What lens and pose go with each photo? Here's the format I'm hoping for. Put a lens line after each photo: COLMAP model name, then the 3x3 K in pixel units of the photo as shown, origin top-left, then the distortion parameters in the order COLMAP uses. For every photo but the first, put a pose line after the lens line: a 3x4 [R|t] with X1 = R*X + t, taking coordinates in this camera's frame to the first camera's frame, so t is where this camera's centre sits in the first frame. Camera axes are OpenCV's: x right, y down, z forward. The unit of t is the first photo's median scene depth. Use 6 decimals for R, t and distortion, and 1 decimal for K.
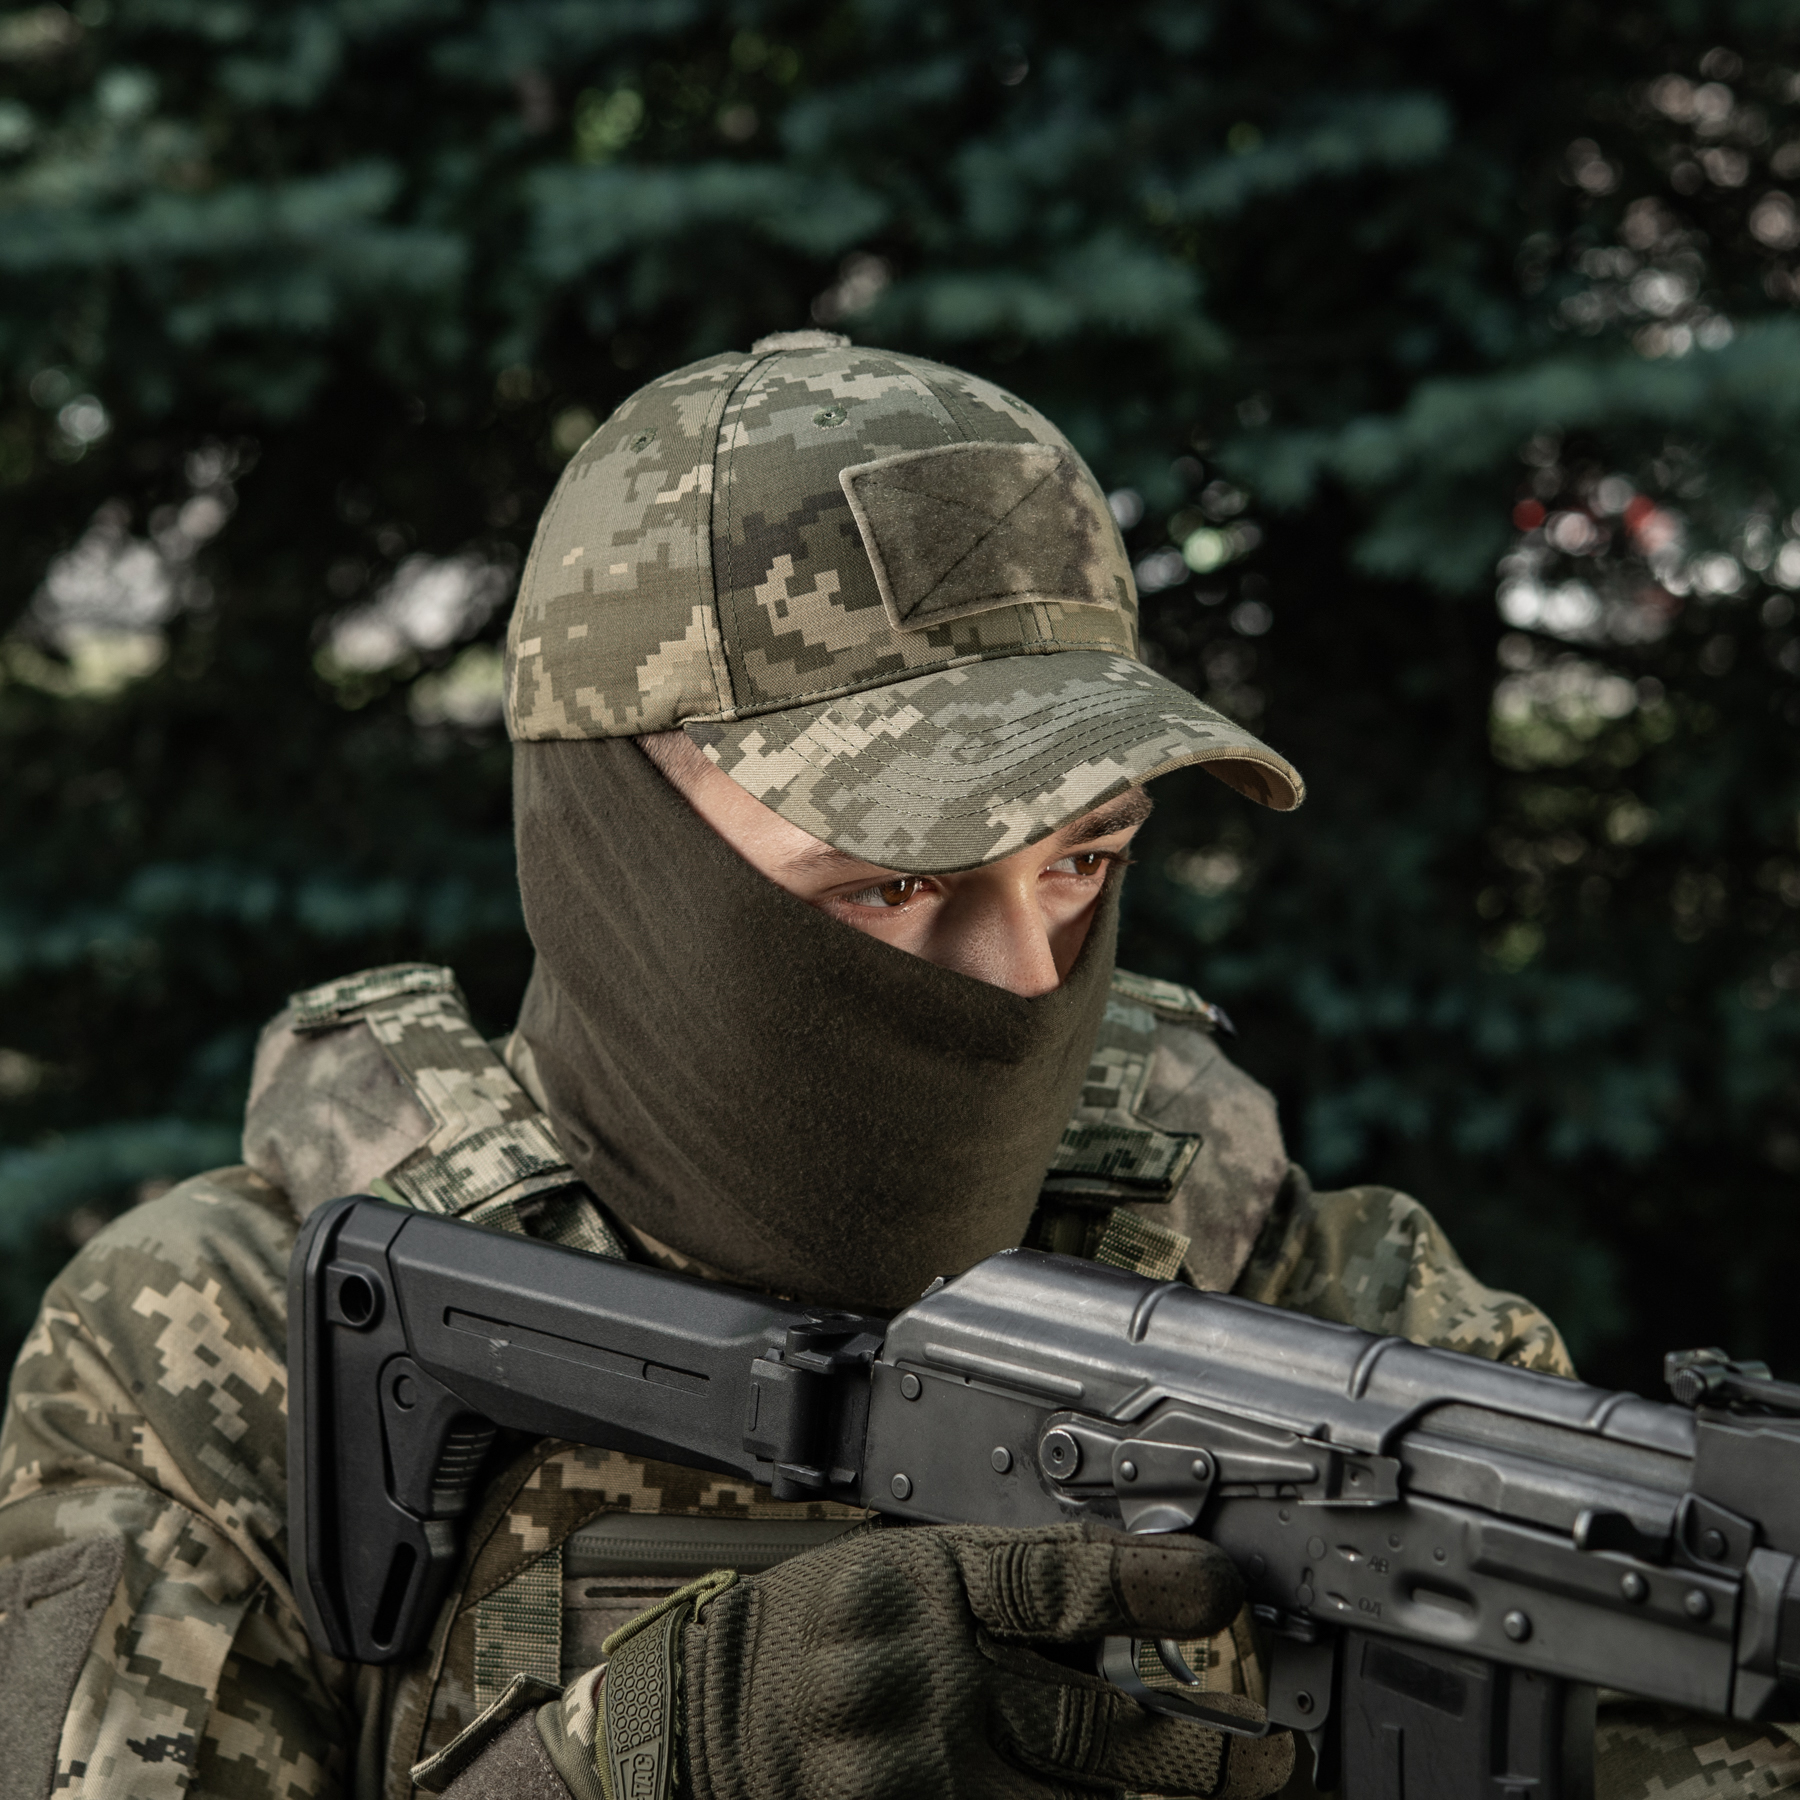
lens RADIAL K [[5365.2, 0, 898.1], [0, 5365.2, 1066.8], [0, 0, 1]] dist [-0.058852, 0.635884]
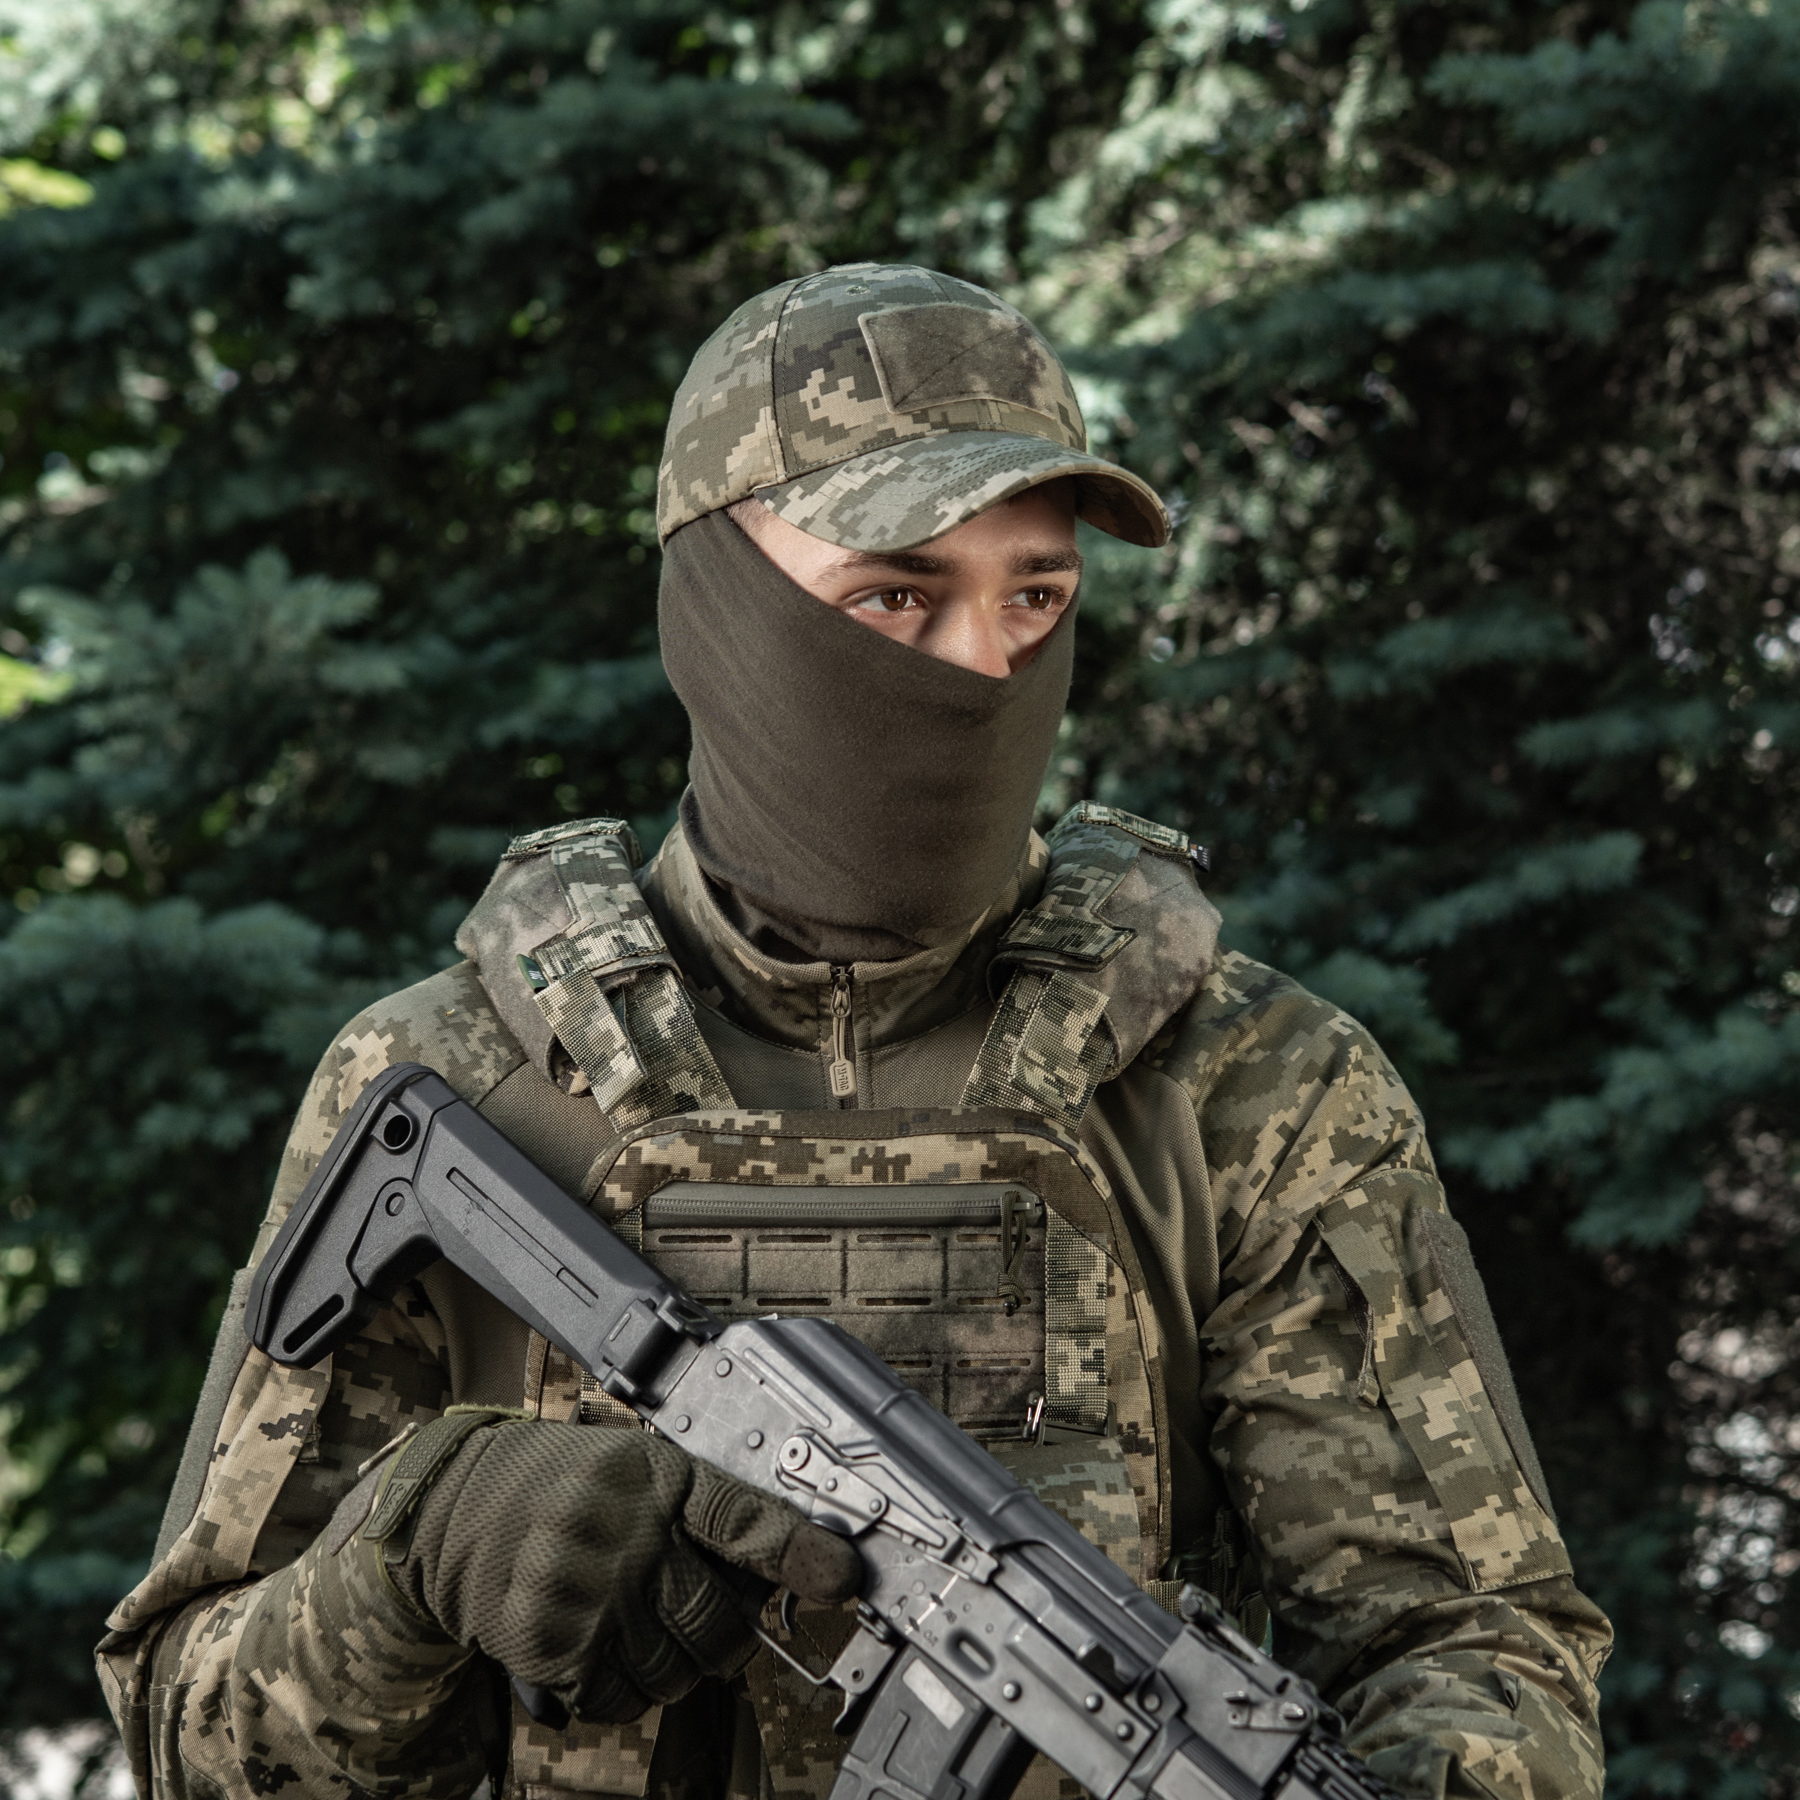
lens RADIAL K [[5365.2, 0, 898.1], [0, 5365.2, 1066.8], [0, 0, 1]] dist [-0.058852, 0.635884]
pose [[0.990890, -0.003720, -0.134621, 0.198208], [-0.022064, 0.981626, -0.189533, 0.372156], [0.132853, 0.190776, 0.972602, -0.395554]]
